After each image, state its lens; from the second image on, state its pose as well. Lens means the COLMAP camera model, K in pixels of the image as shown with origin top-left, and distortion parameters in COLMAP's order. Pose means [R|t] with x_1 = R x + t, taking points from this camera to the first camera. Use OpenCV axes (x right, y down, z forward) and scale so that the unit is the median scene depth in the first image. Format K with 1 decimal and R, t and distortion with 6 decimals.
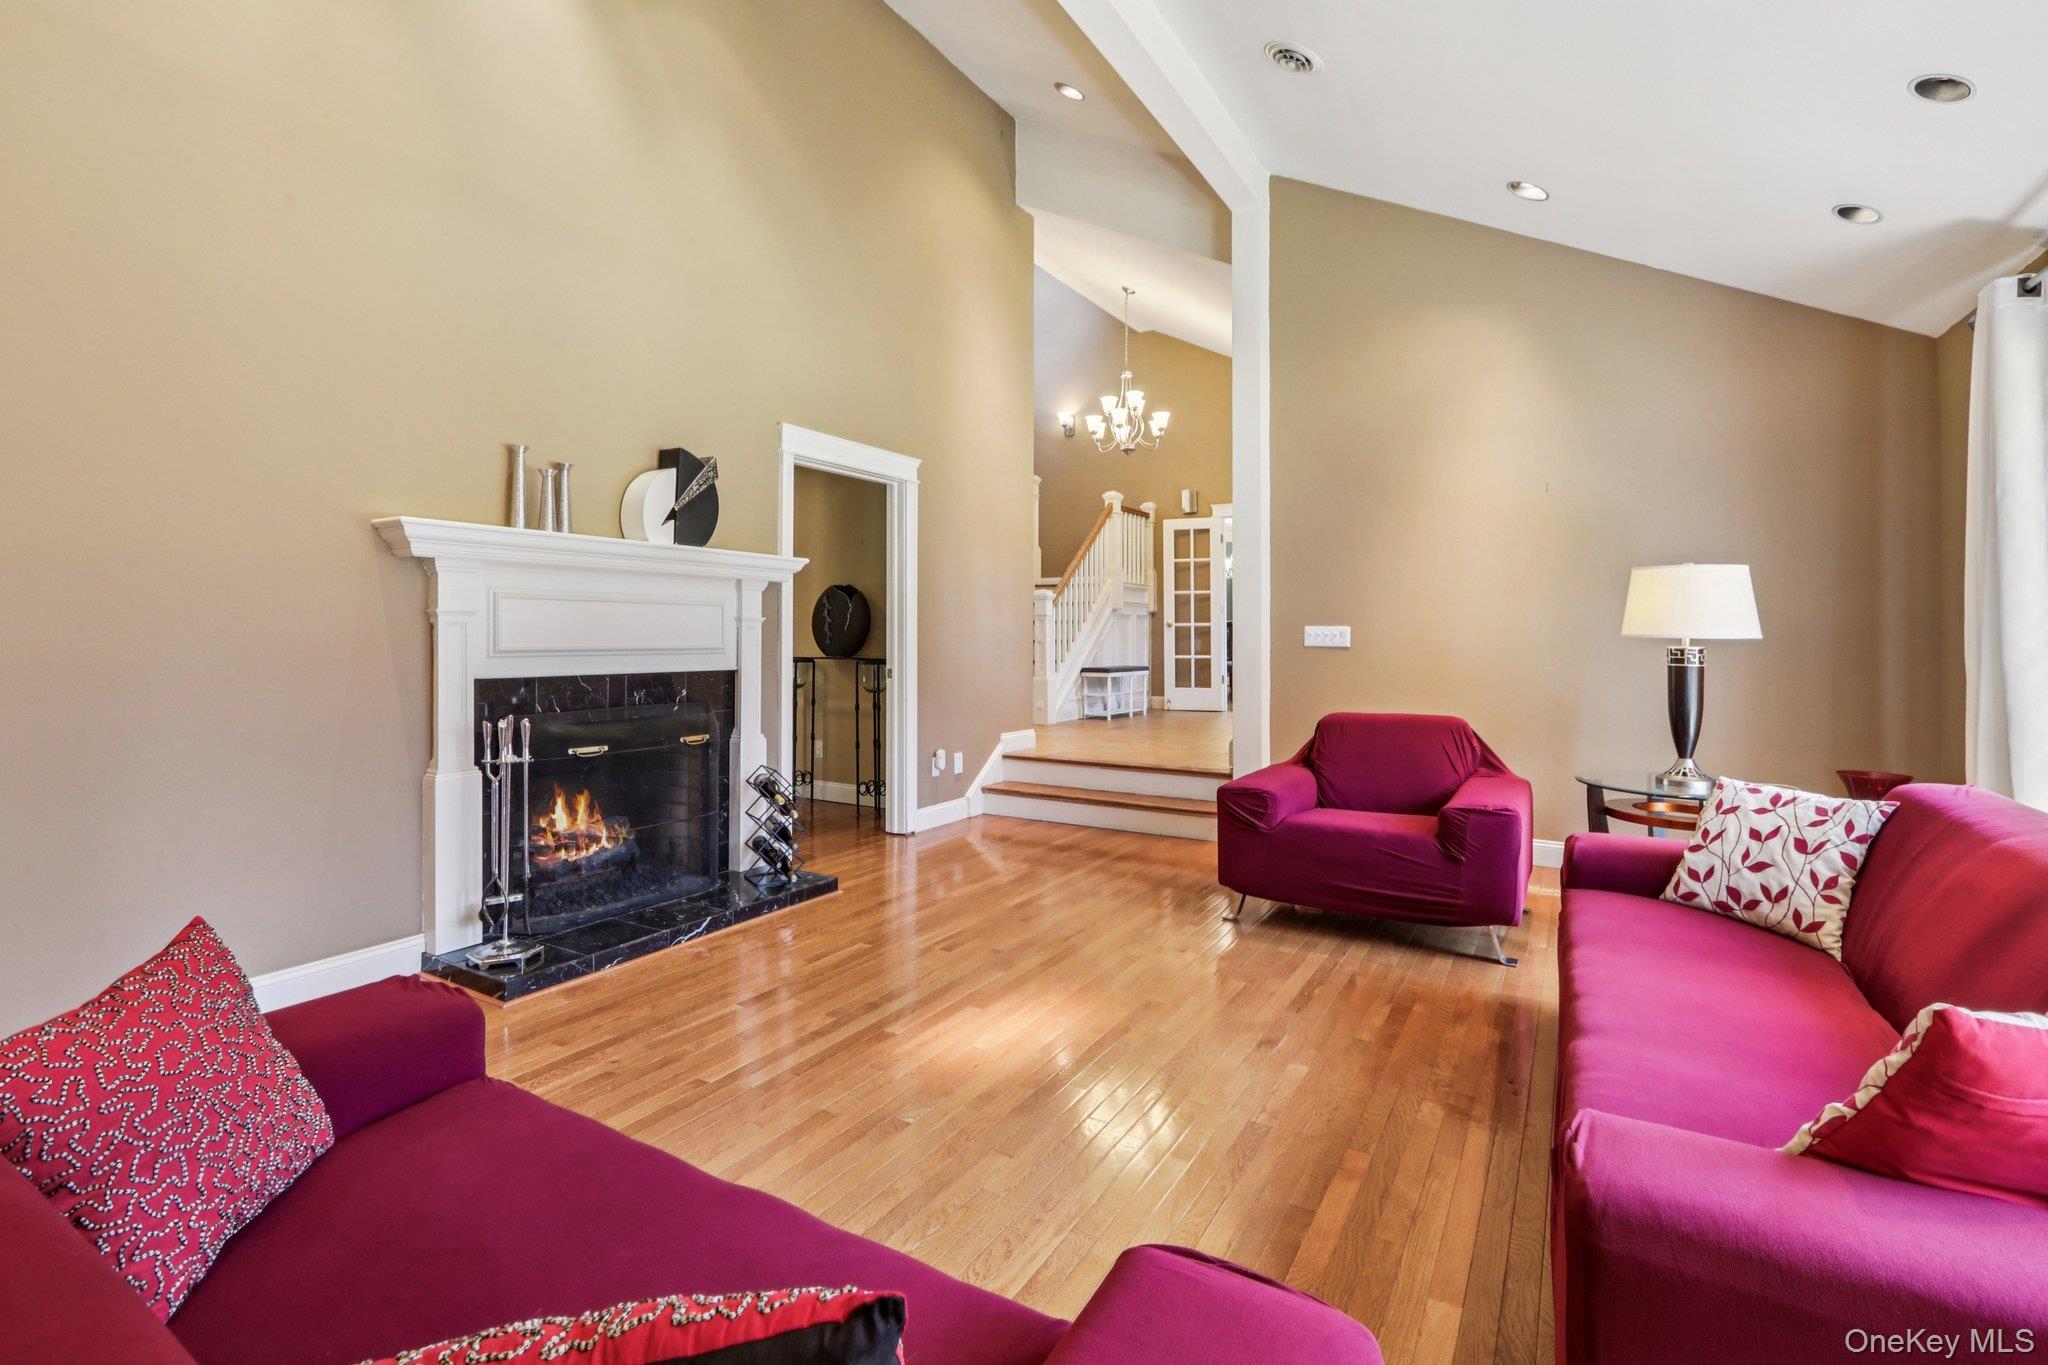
lens RADIAL K [[932.1, 0, 1022.8], [0, 932.1, 632.6], [0, 0, 1]] dist [-0.001817, 0.000119]
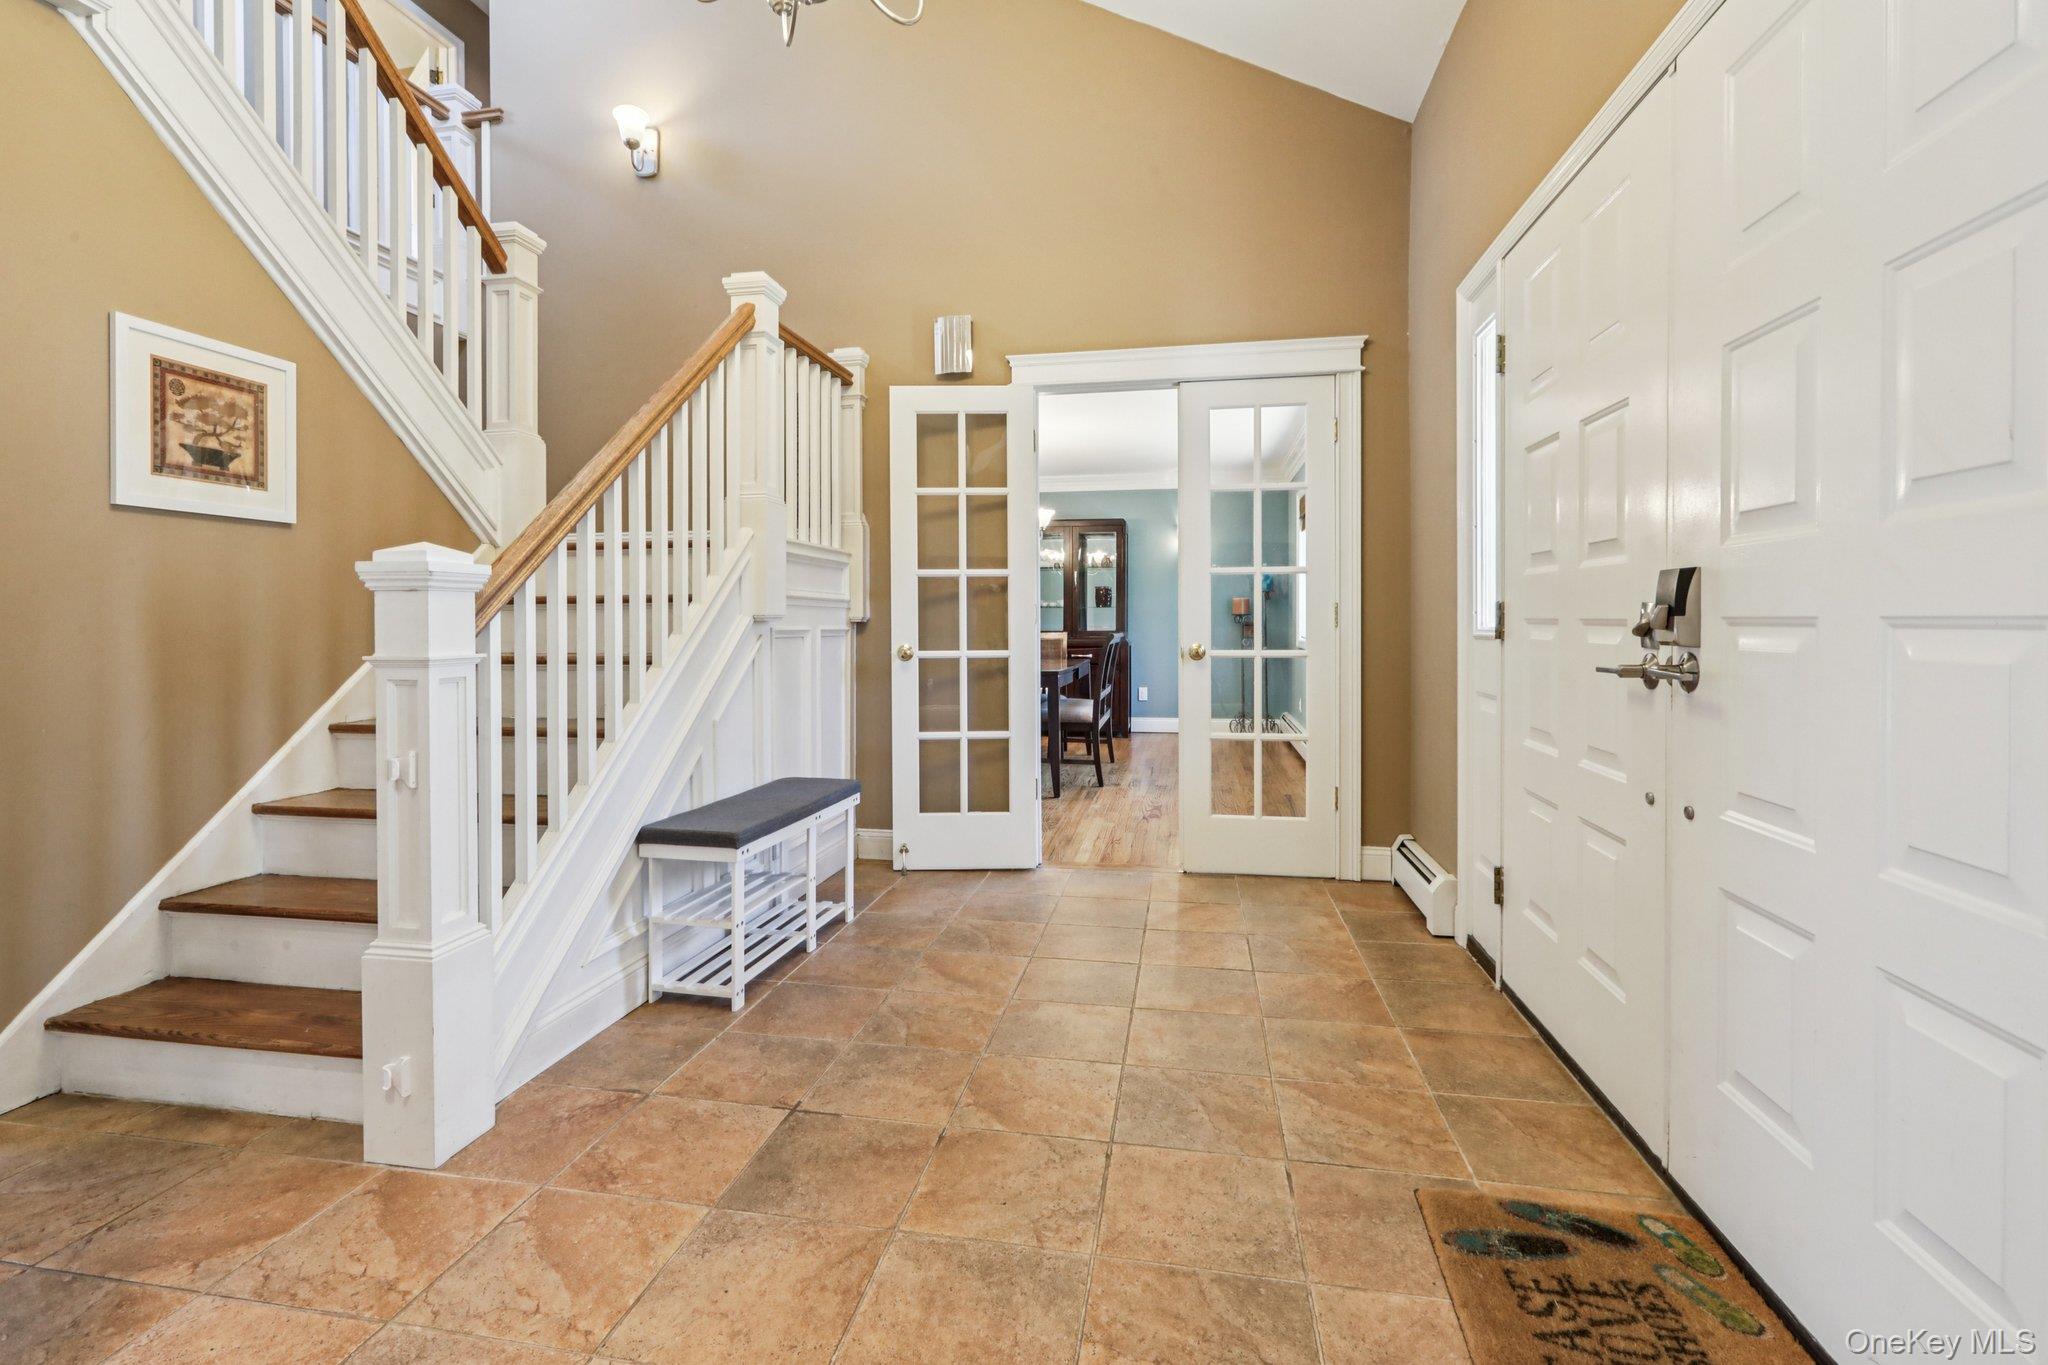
lens RADIAL K [[936.7, 0, 1019.9], [0, 936.7, 624.4], [0, 0, 1]] dist [-0.000524, 0.000629]
pose [[0.937195, -0.000785, 0.348805, 0.164242], [-0.001259, 0.999983, 0.005634, -0.059179], [-0.348804, -0.005719, 0.937178, 1.555512]]
